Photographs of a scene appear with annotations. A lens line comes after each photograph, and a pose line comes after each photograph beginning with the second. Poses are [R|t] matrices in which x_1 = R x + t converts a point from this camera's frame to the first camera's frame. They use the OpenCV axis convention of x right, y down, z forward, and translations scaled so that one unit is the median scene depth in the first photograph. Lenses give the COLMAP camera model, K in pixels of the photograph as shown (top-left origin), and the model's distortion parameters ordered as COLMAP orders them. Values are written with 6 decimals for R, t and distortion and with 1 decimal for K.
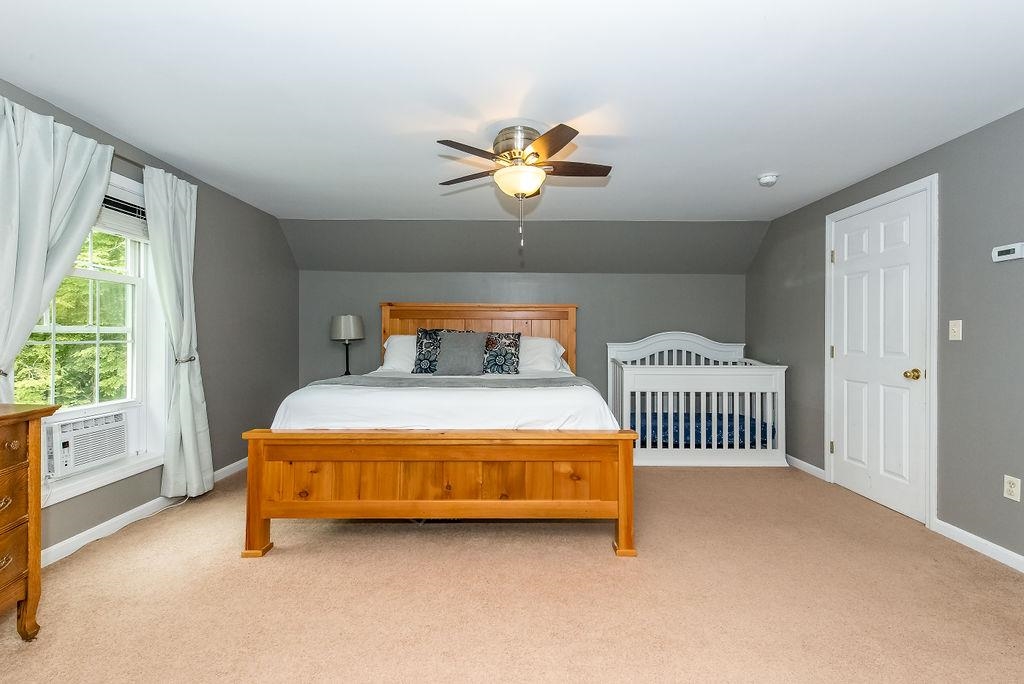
lens RADIAL K [[437.7, 0, 514.2], [0, 437.7, 338.4], [0, 0, 1]] dist [0.007275, 0.000175]
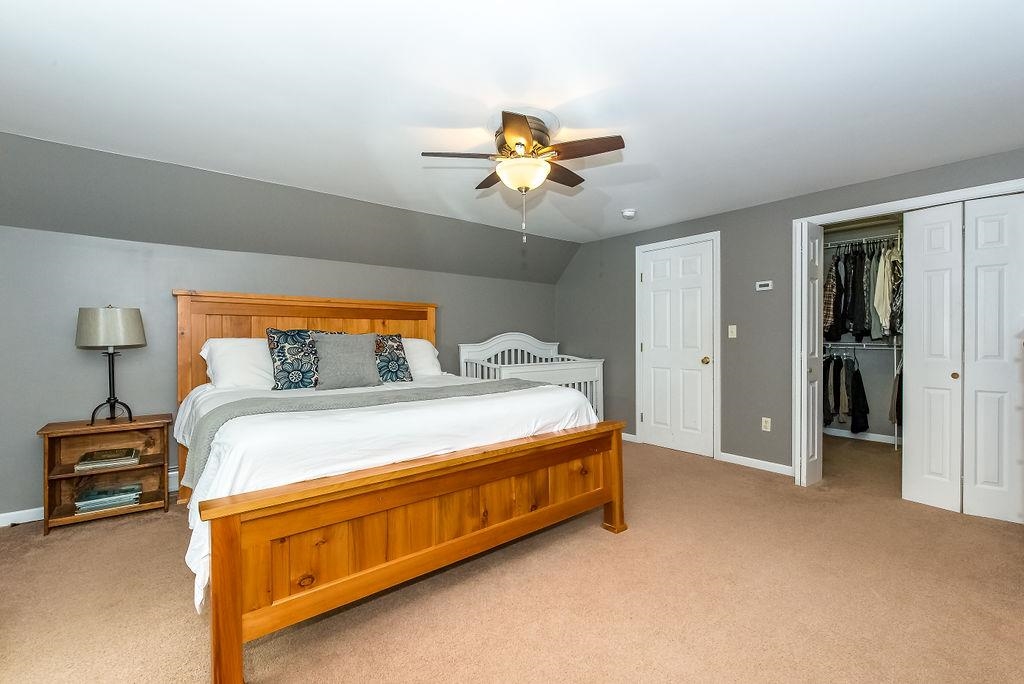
lens RADIAL K [[439.9, 0, 512.0], [0, 439.9, 342.0], [0, 0, 1]] dist [-0.000916, -0.000076]
pose [[0.768990, -0.014923, 0.639086, -0.473719], [0.011150, 0.999889, 0.009932, -0.004520], [-0.639163, -0.000511, 0.769071, 0.216844]]
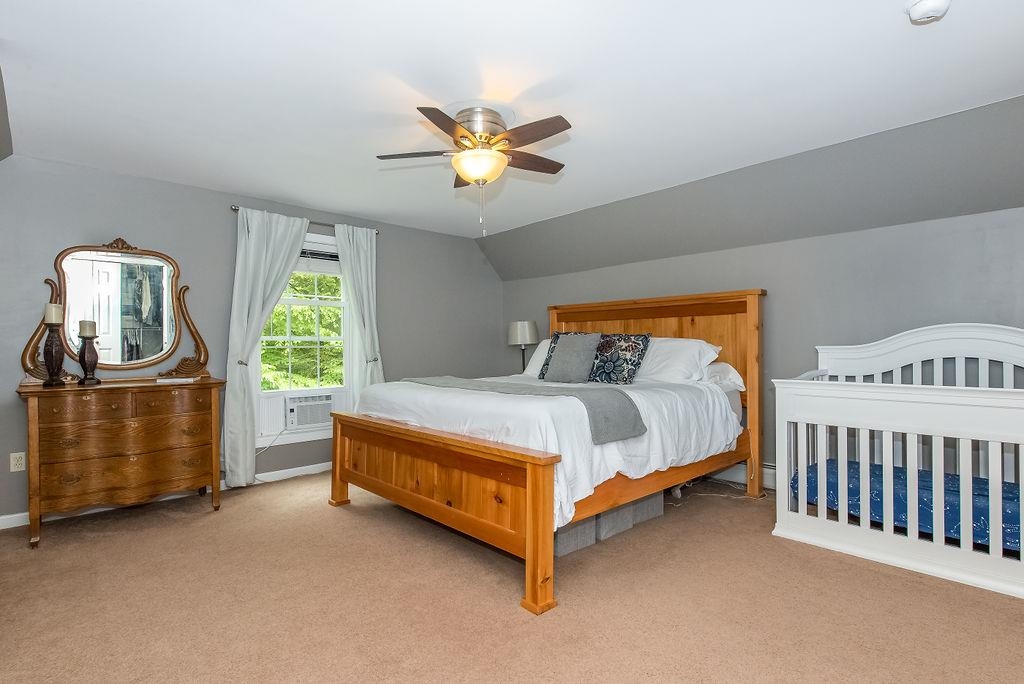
lens RADIAL K [[503.7, 0, 512.0], [0, 503.7, 342.0], [0, 0, 1]] dist [0.001910, 0.000439]
pose [[0.683306, -0.014321, -0.729992, 0.631236], [0.005291, 0.999878, -0.014663, 0.018273], [0.730113, 0.006157, 0.683299, 0.249247]]
